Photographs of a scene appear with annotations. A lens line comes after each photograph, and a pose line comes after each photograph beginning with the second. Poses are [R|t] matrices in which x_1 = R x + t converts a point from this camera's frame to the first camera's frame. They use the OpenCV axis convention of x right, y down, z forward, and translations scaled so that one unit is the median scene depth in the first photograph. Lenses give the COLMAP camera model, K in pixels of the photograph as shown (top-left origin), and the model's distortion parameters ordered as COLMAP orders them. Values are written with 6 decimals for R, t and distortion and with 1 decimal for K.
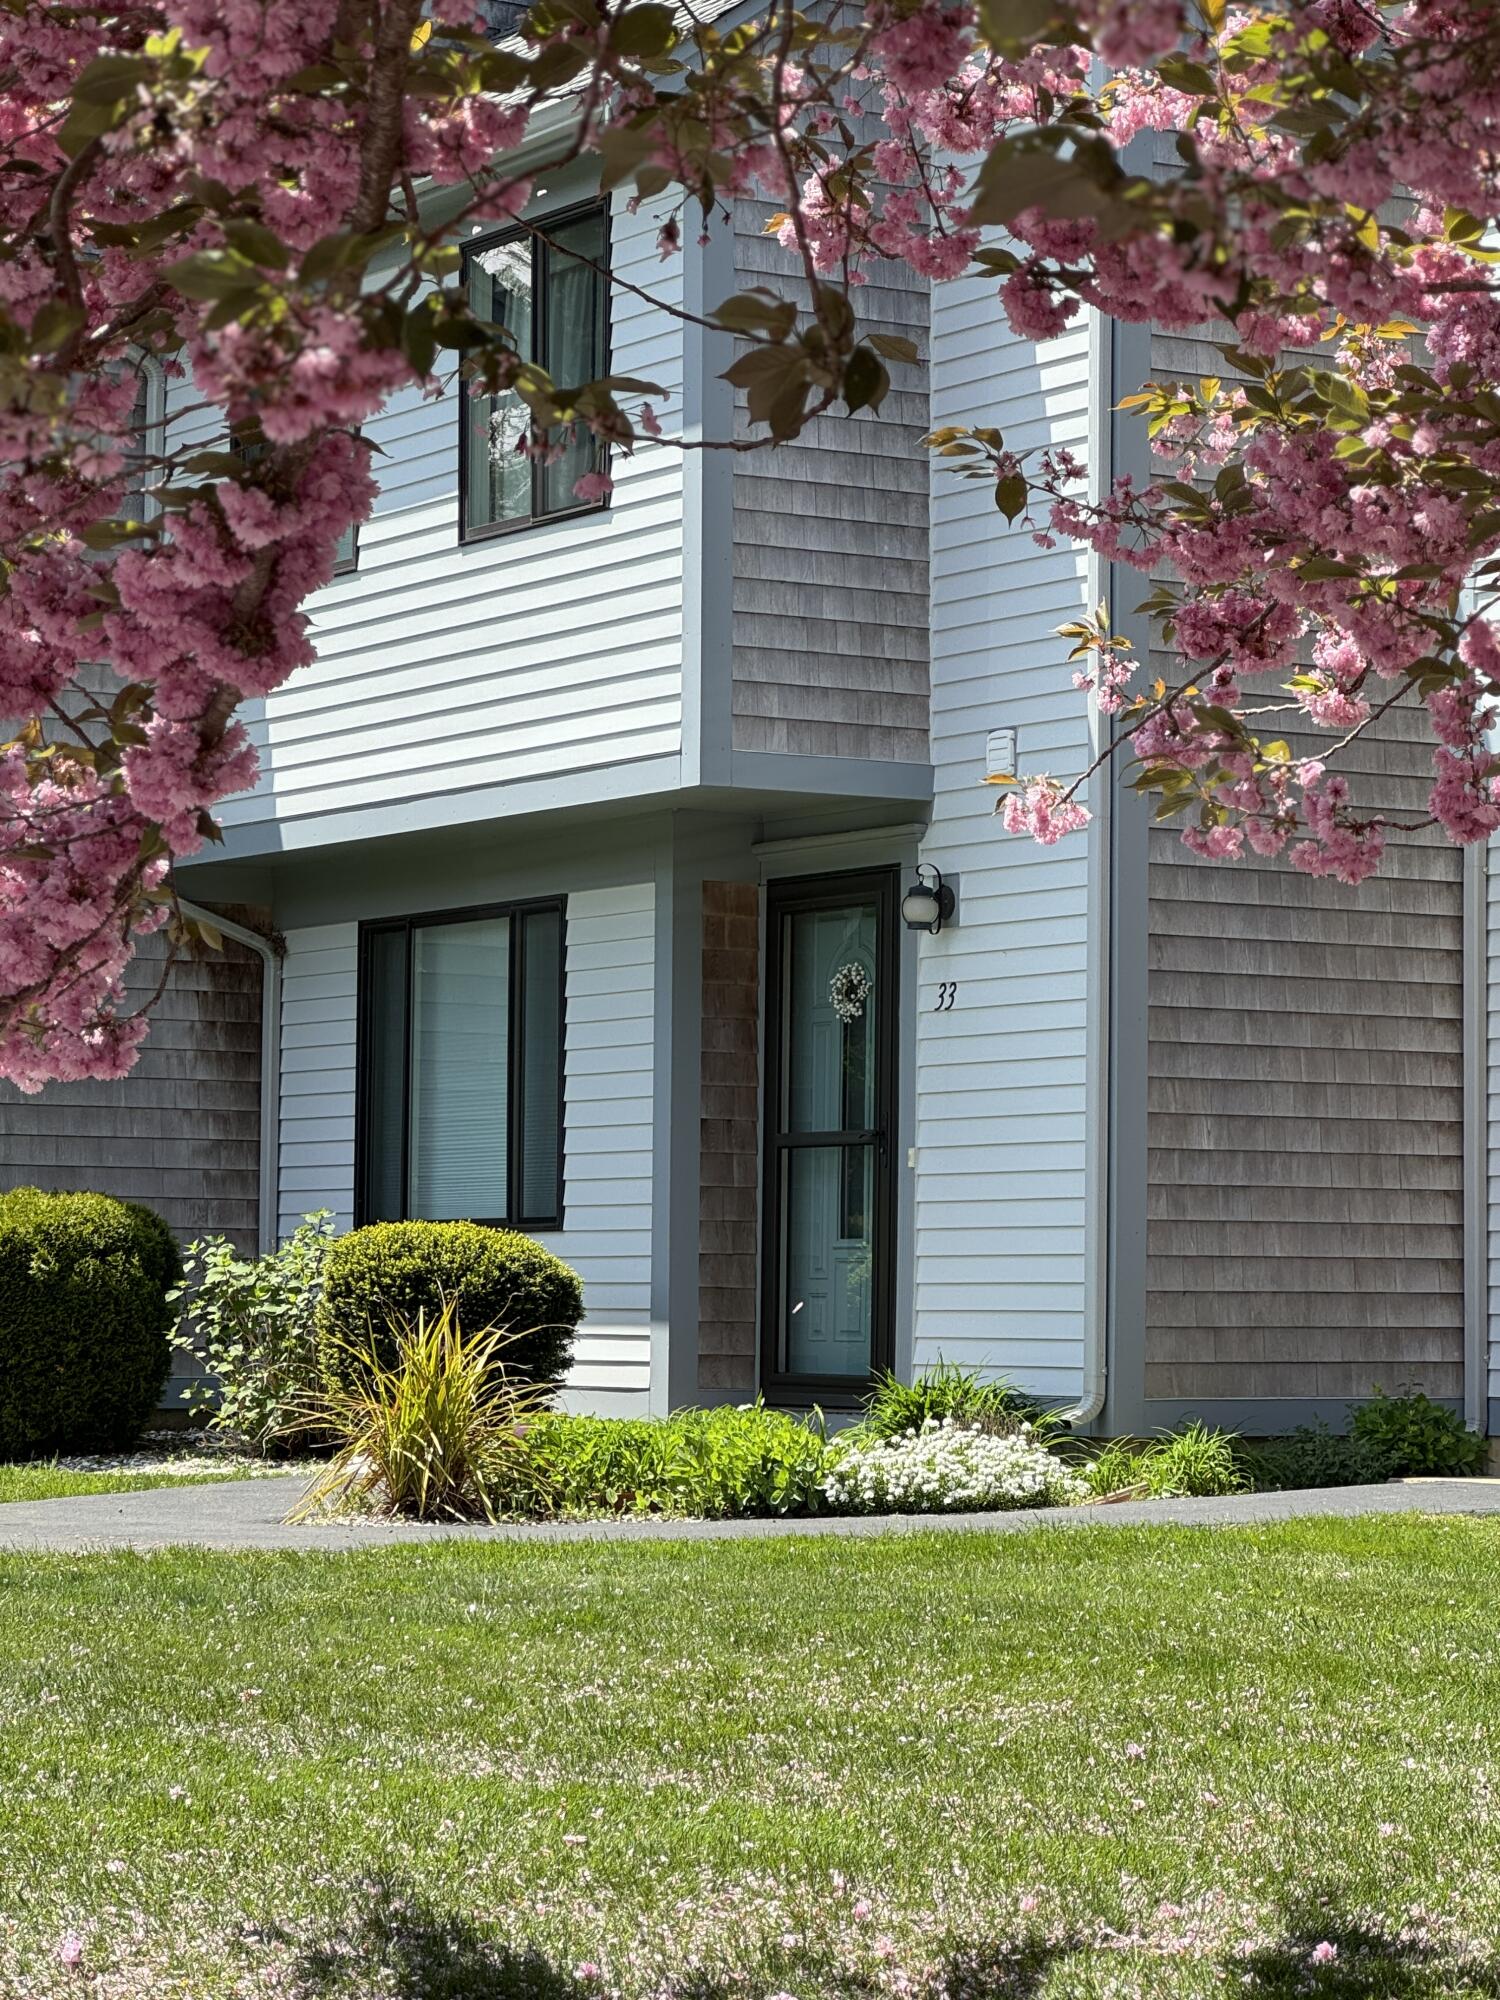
lens RADIAL K [[5426.3, 0, 750.0], [0, 5426.3, 1000.0], [0, 0, 1]] dist [-0.397786, 0.003678]
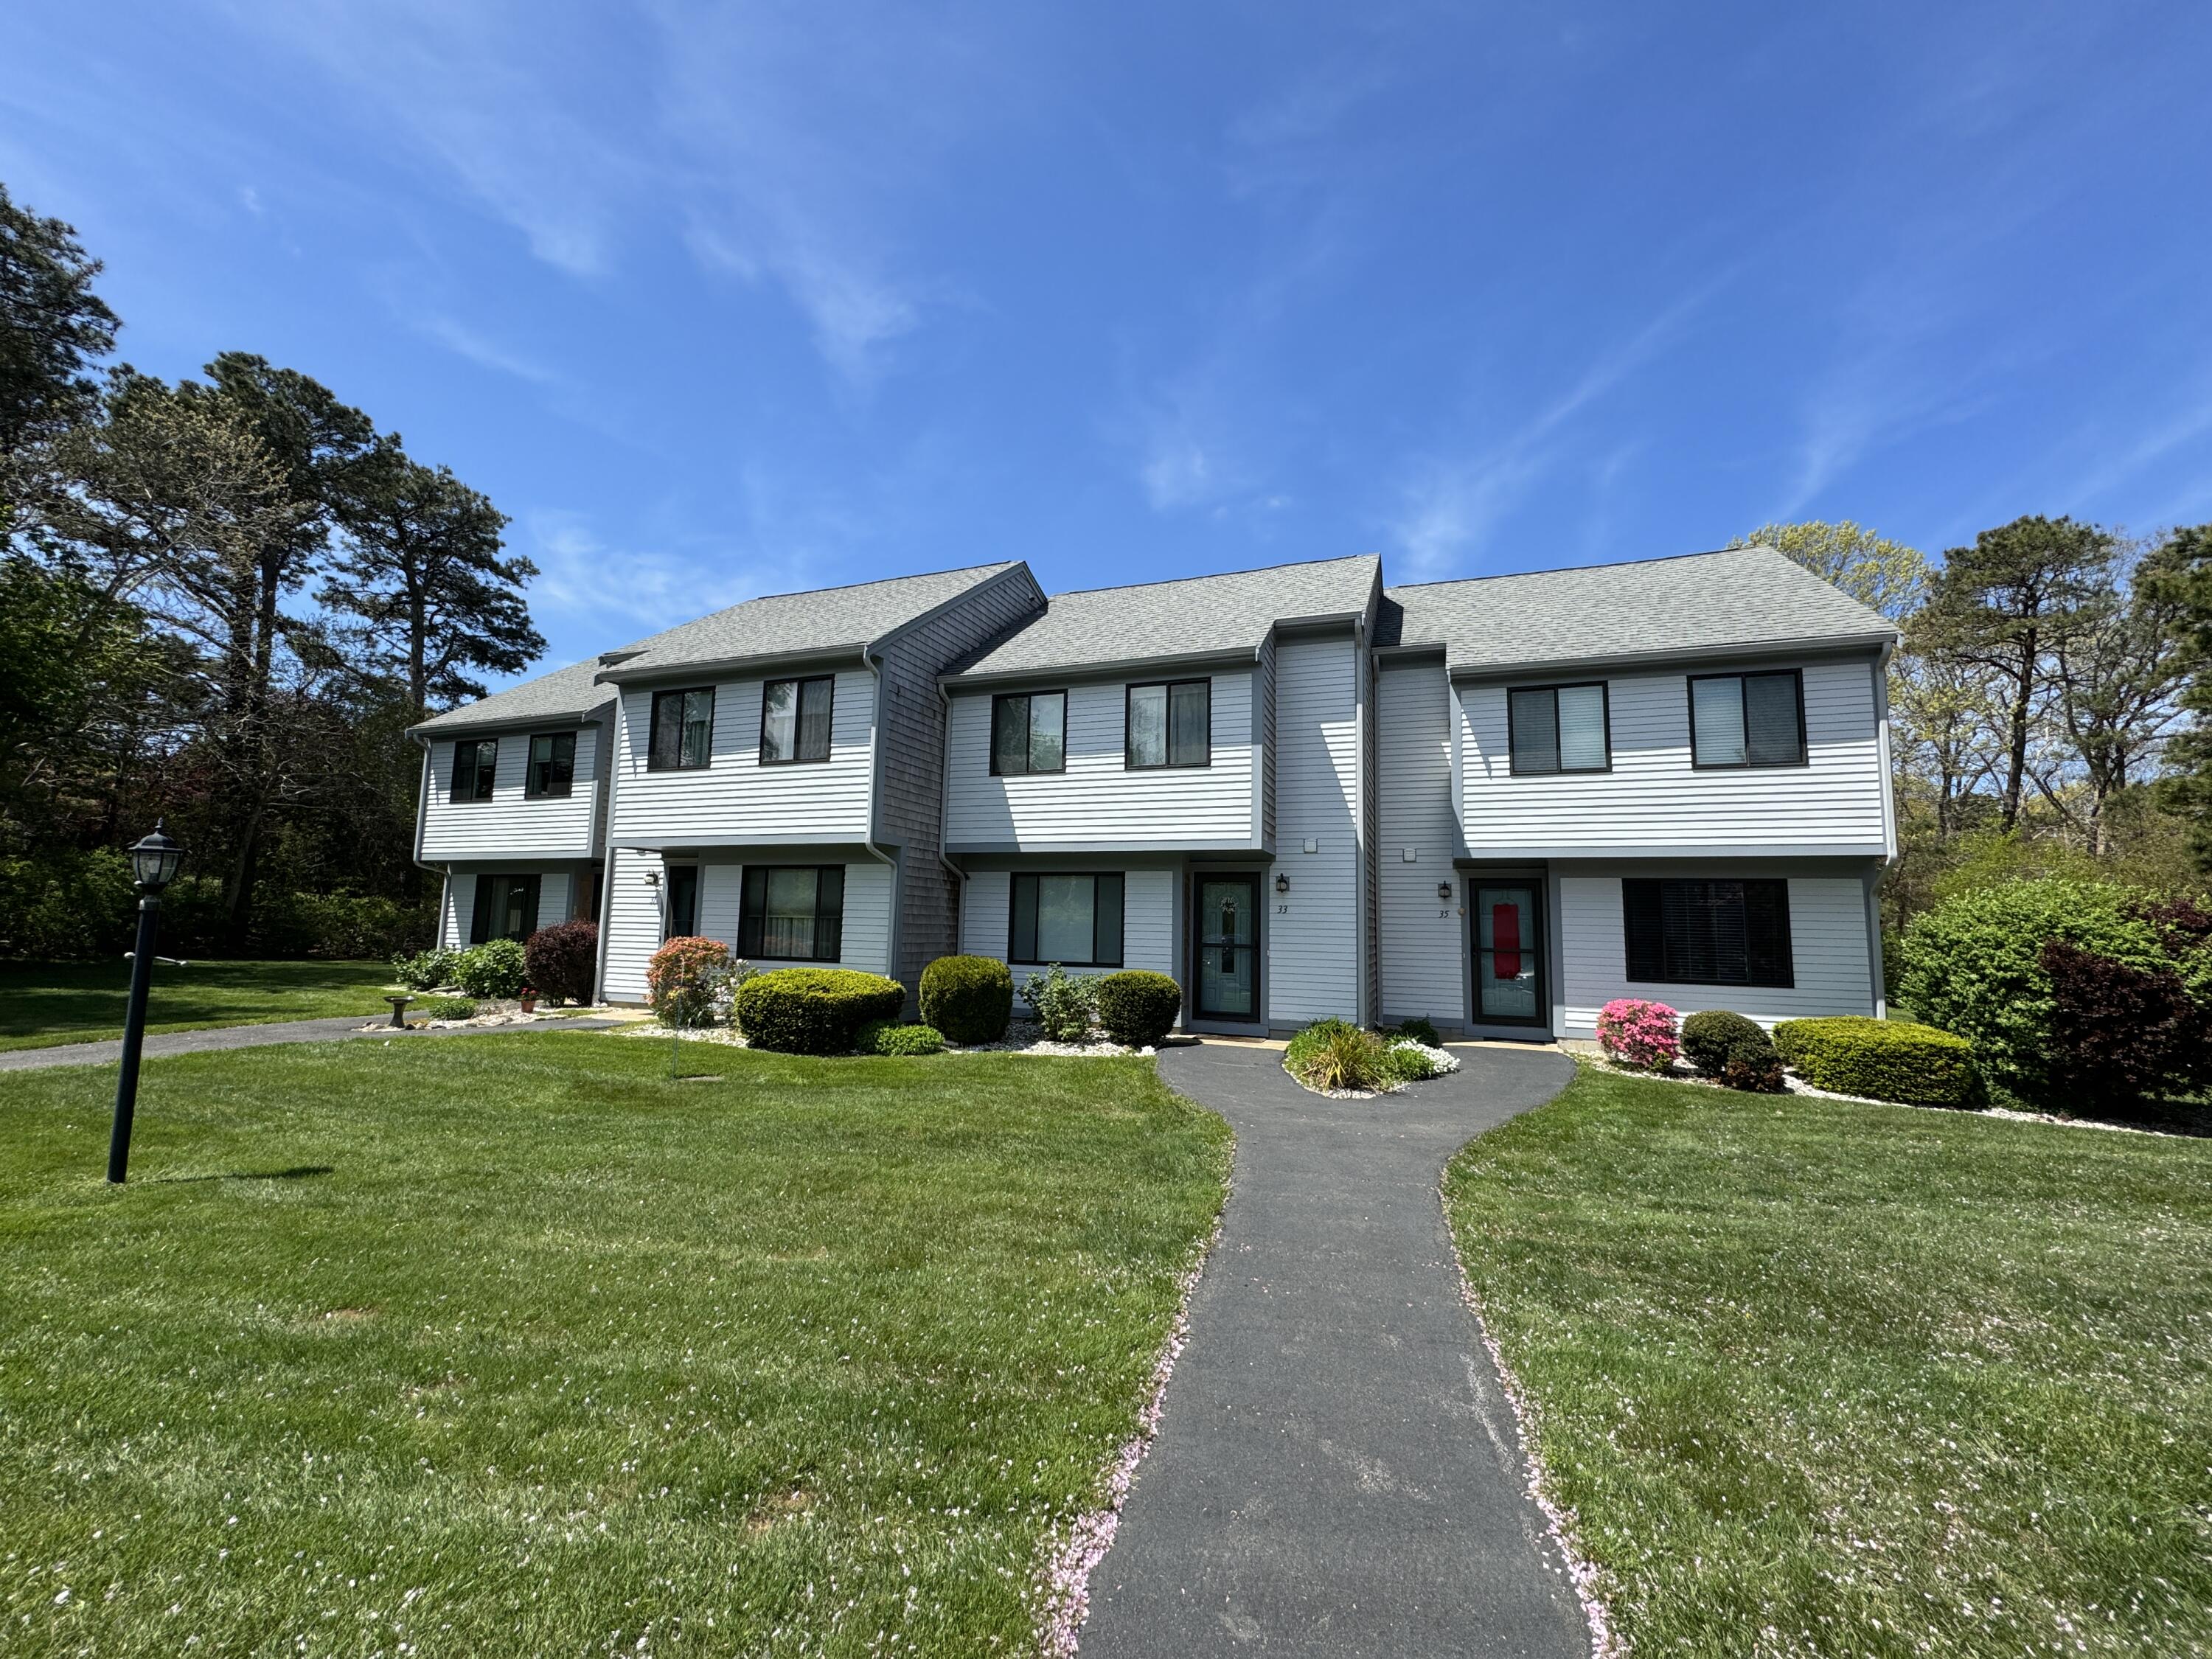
lens RADIAL K [[874.0, 0, 1106.0], [0, 874.0, 829.5], [0, 0, 1]] dist [-0.000092, -0.000051]
pose [[0.791718, 0.078455, 0.605828, -0.416376], [-0.051044, 0.996747, -0.062372, -0.011440], [-0.608751, 0.018458, 0.793147, 0.593436]]
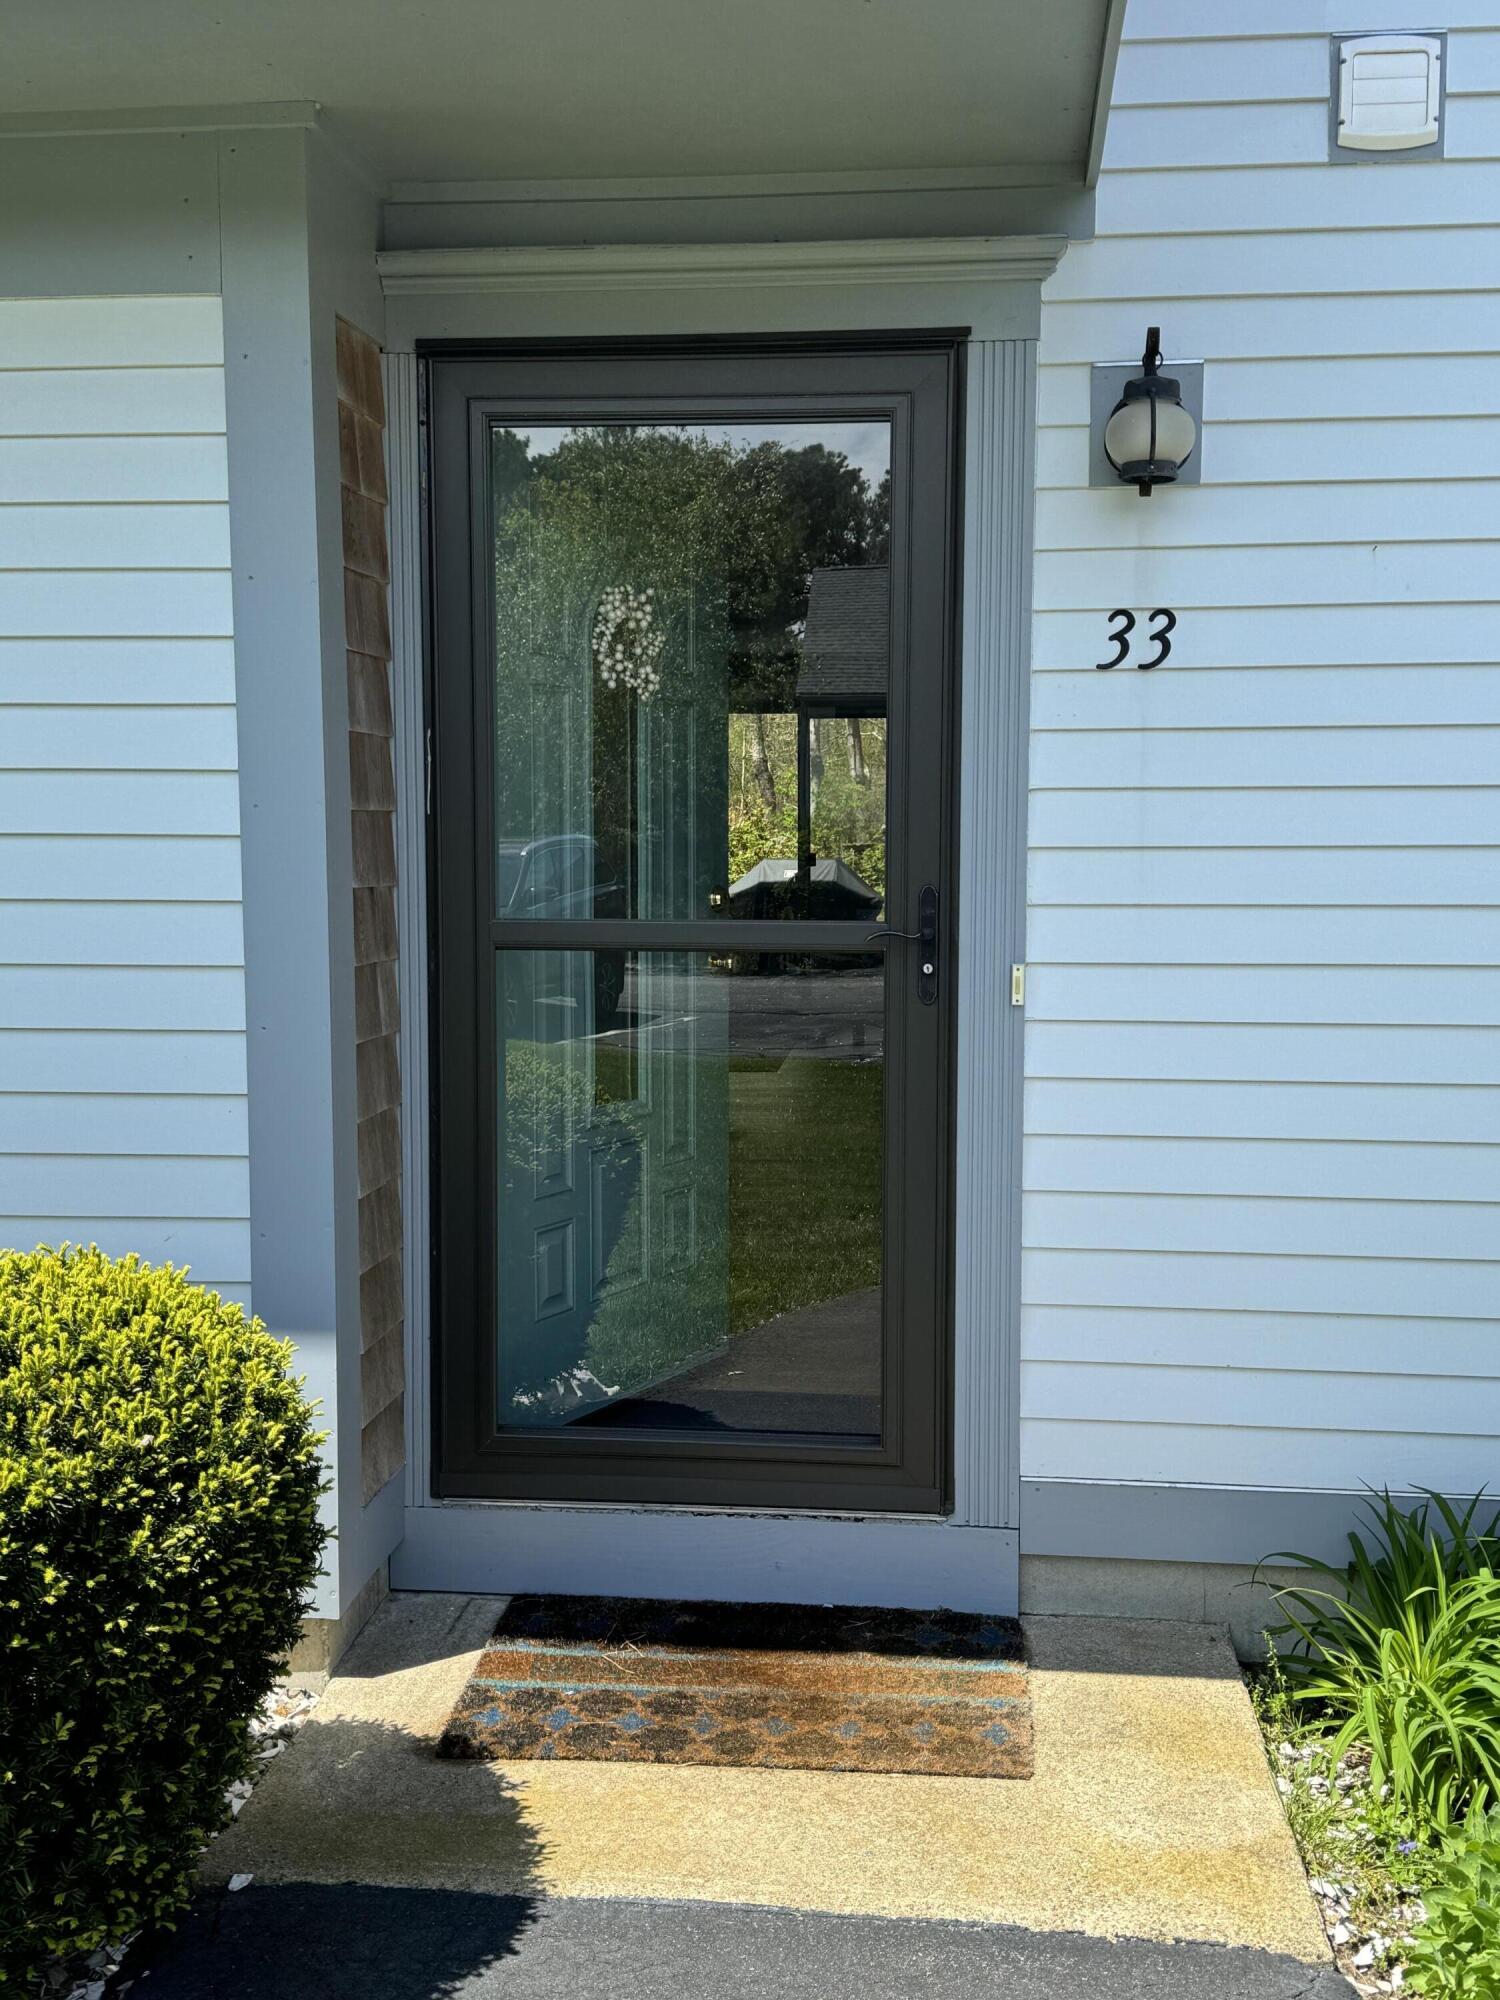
lens RADIAL K [[2086.7, 0, 750.0], [0, 2086.7, 1000.0], [0, 0, 1]] dist [0.183006, -0.386189]
pose [[0.619550, -0.080418, 0.780827, -0.124982], [-0.042194, 0.989888, 0.135428, 0.006816], [-0.783822, -0.116851, 0.609893, 0.900330]]
